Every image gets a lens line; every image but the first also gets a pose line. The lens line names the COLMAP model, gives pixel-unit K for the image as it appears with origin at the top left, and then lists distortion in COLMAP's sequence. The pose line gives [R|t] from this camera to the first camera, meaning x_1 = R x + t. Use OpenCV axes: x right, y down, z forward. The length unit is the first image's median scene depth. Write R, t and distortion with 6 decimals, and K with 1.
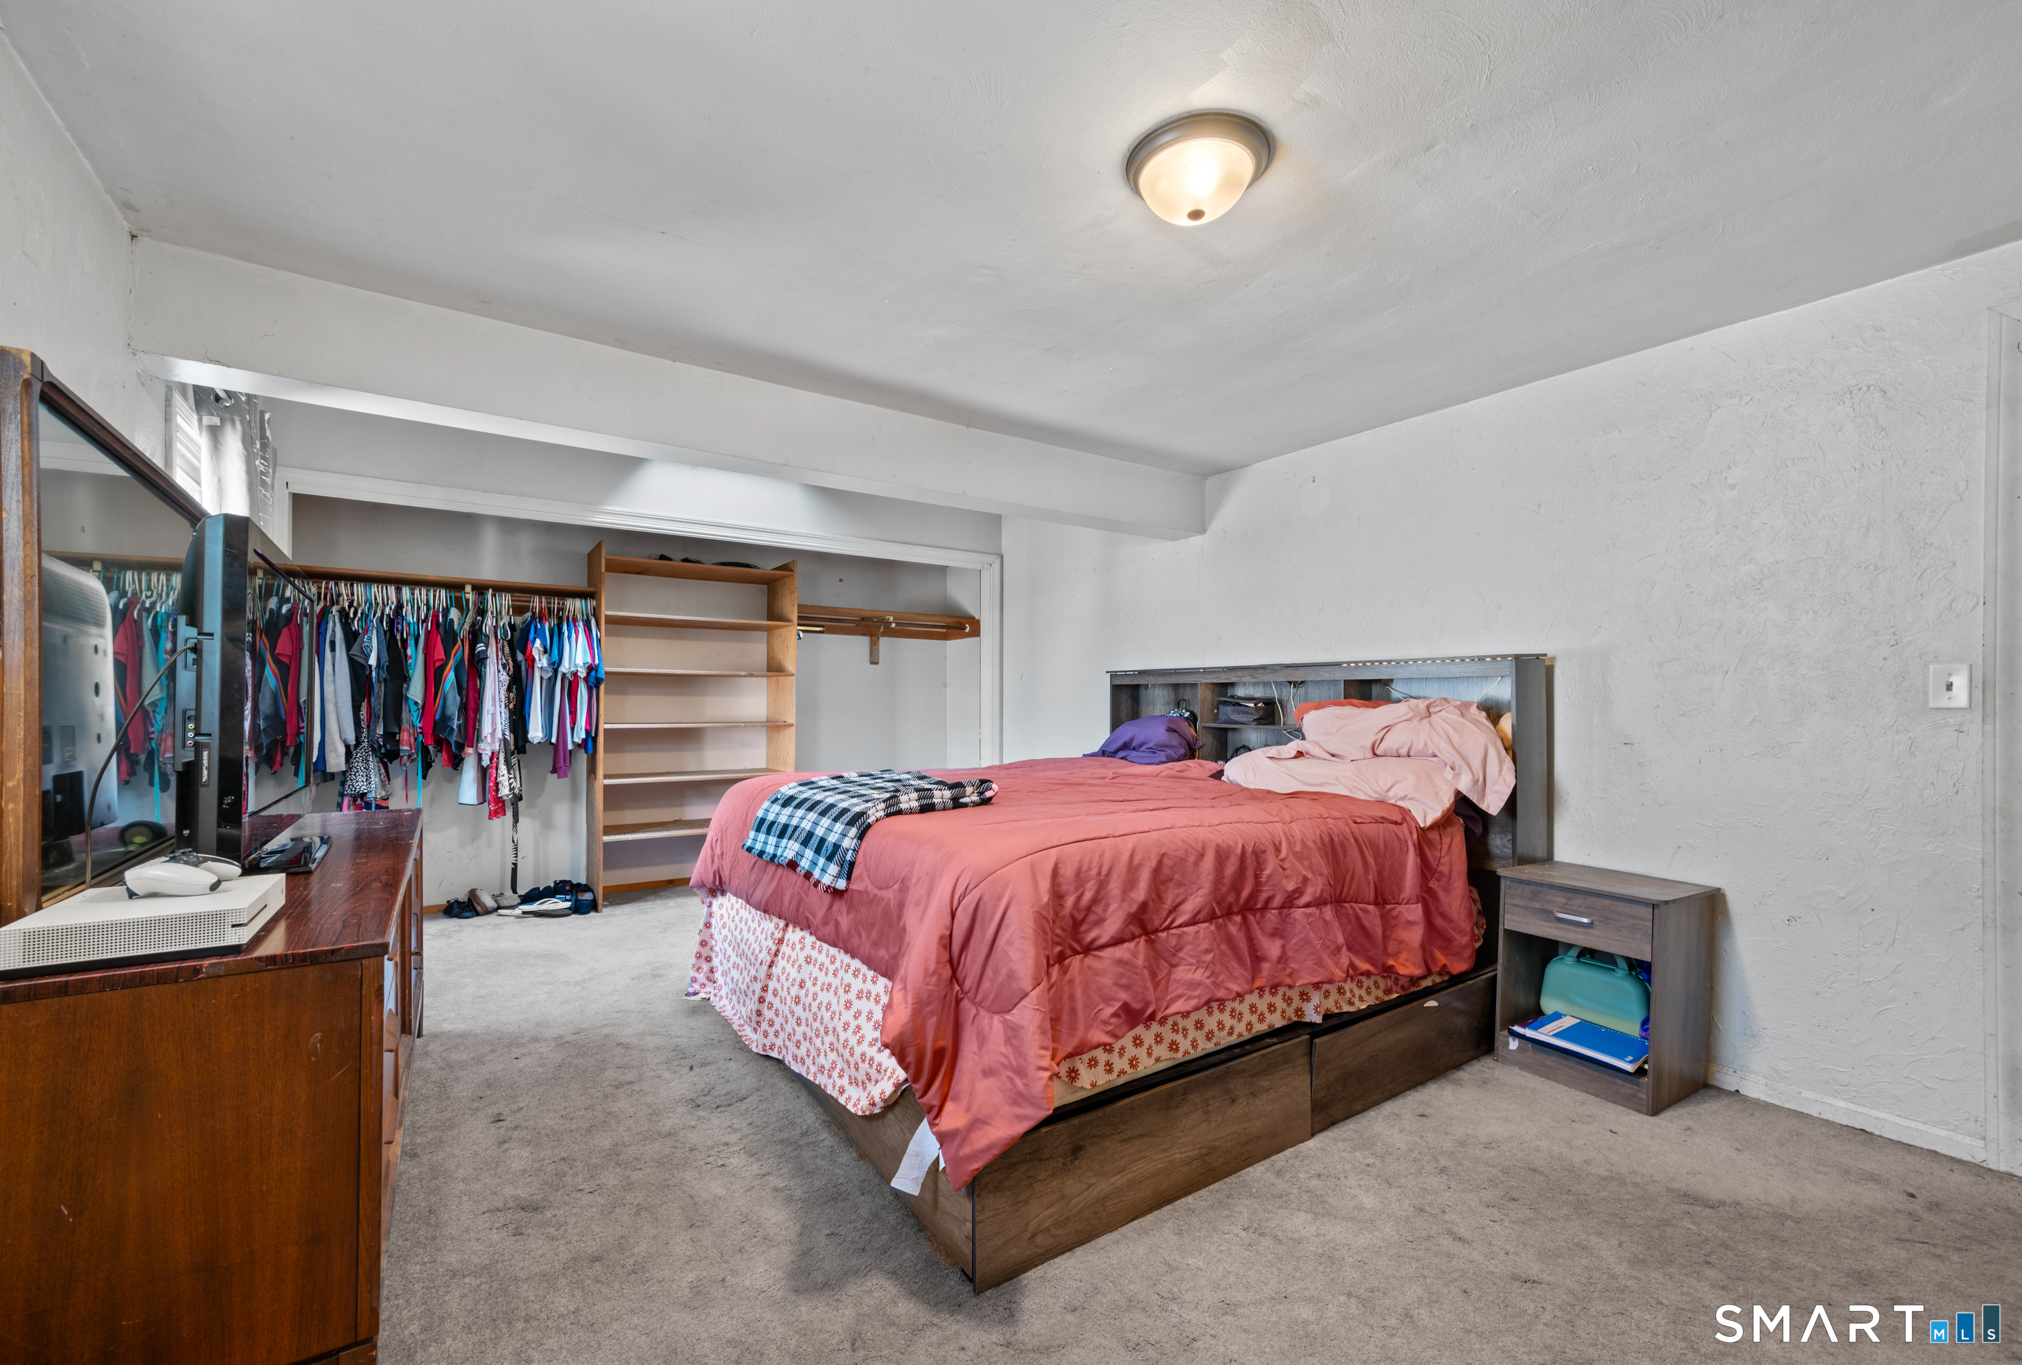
lens RADIAL K [[821.4, 0, 1002.6], [0, 821.4, 691.0], [0, 0, 1]] dist [-0.002662, -0.000064]
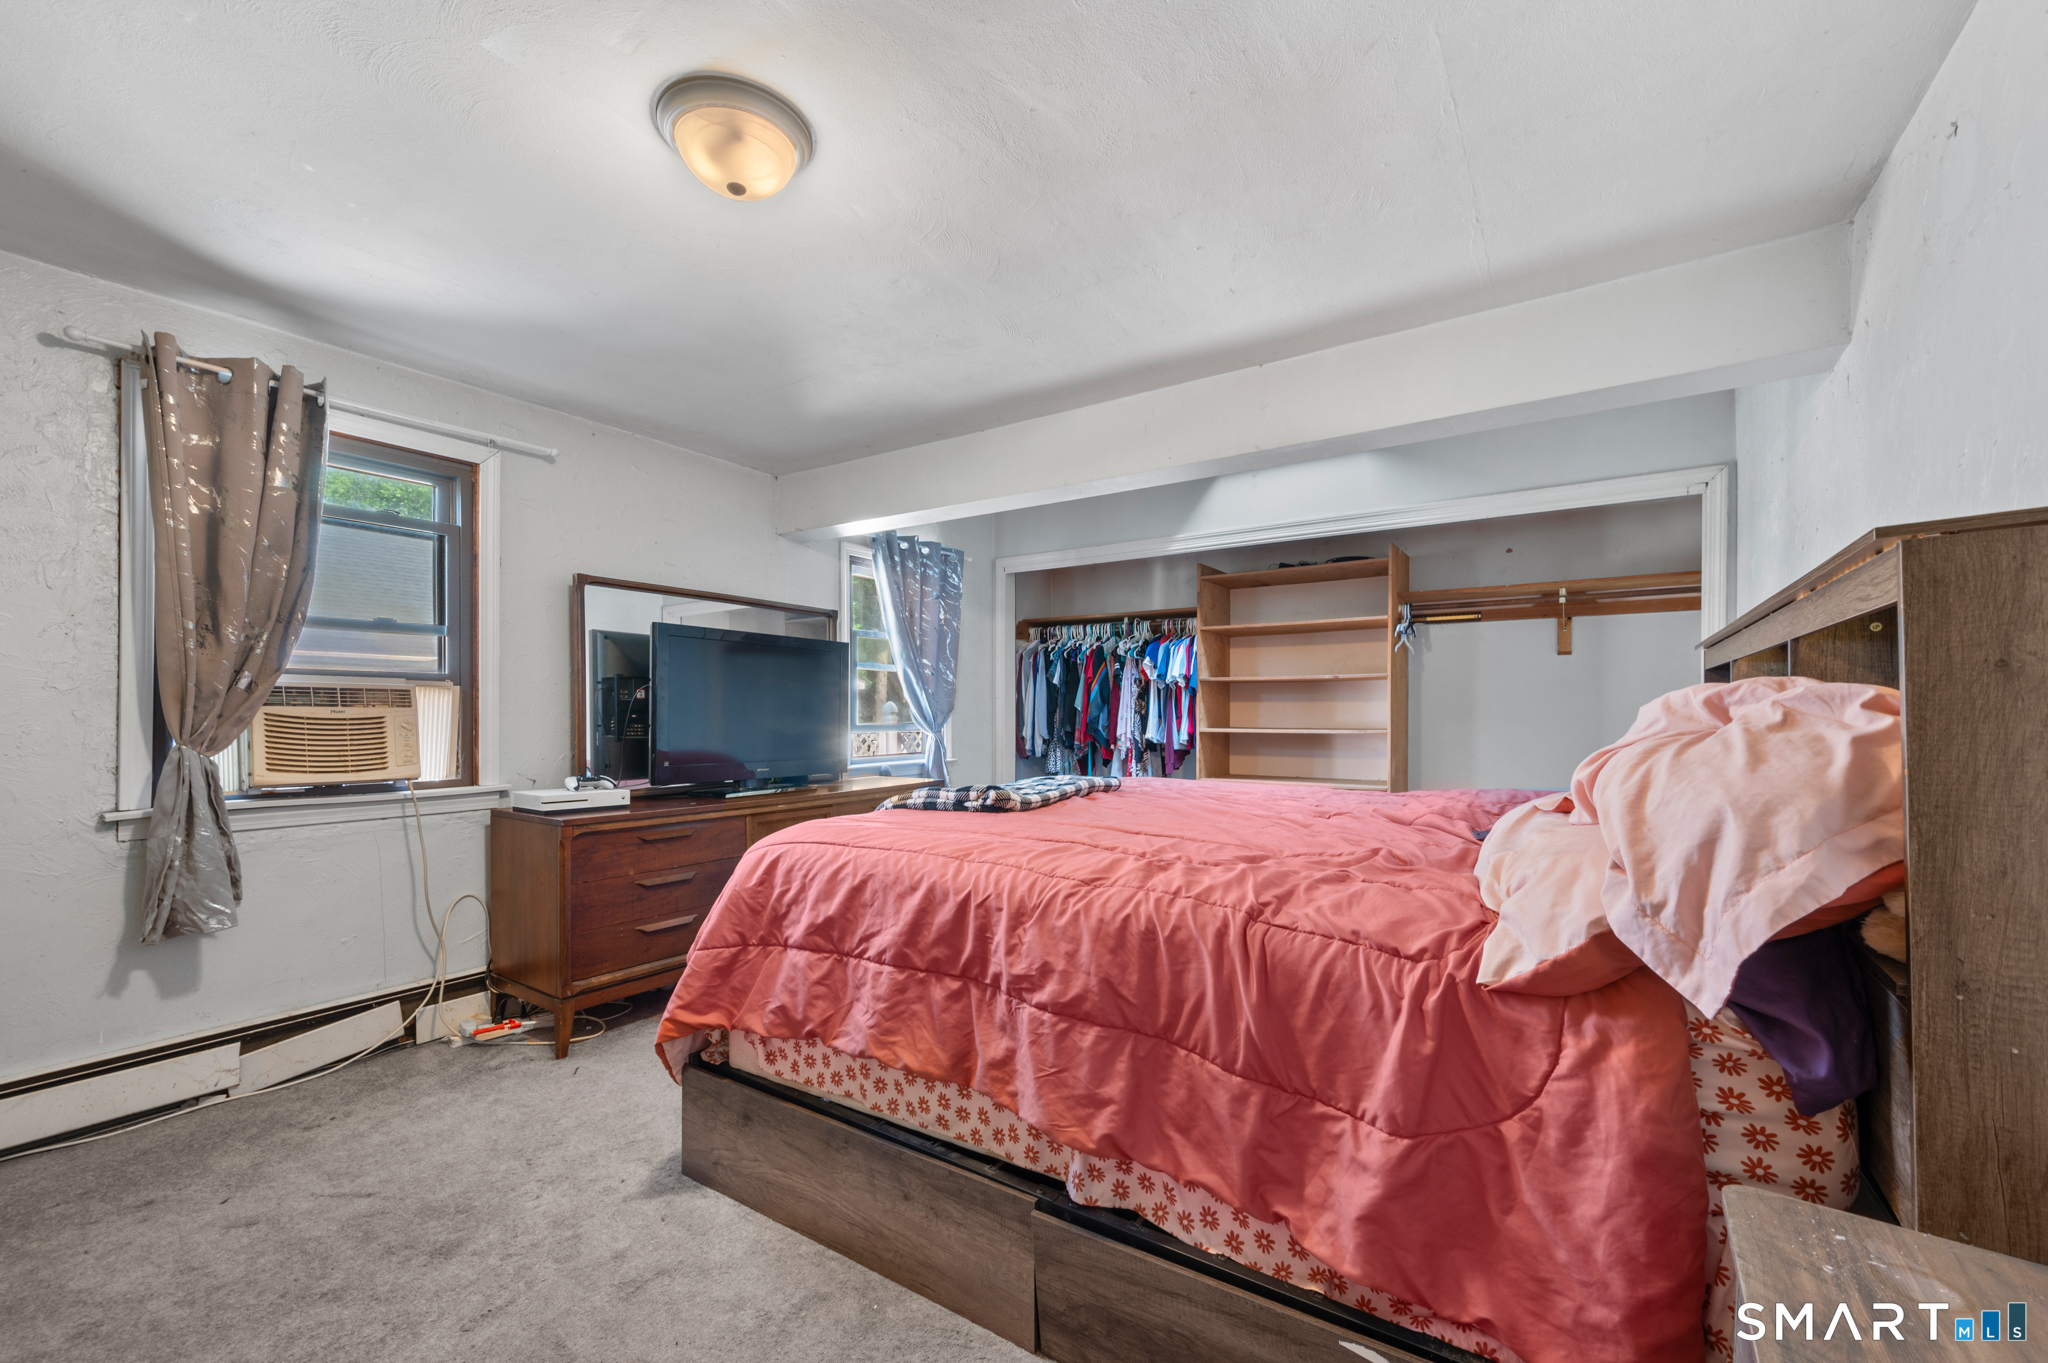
lens RADIAL K [[823.3, 0, 1016.8], [0, 823.3, 714.9], [0, 0, 1]] dist [0.000130, 0.000483]
pose [[0.384645, -0.000896, -0.923064, 0.806686], [0.019852, 0.999776, 0.007302, 0.016529], [0.922851, -0.021134, 0.384577, 0.603038]]
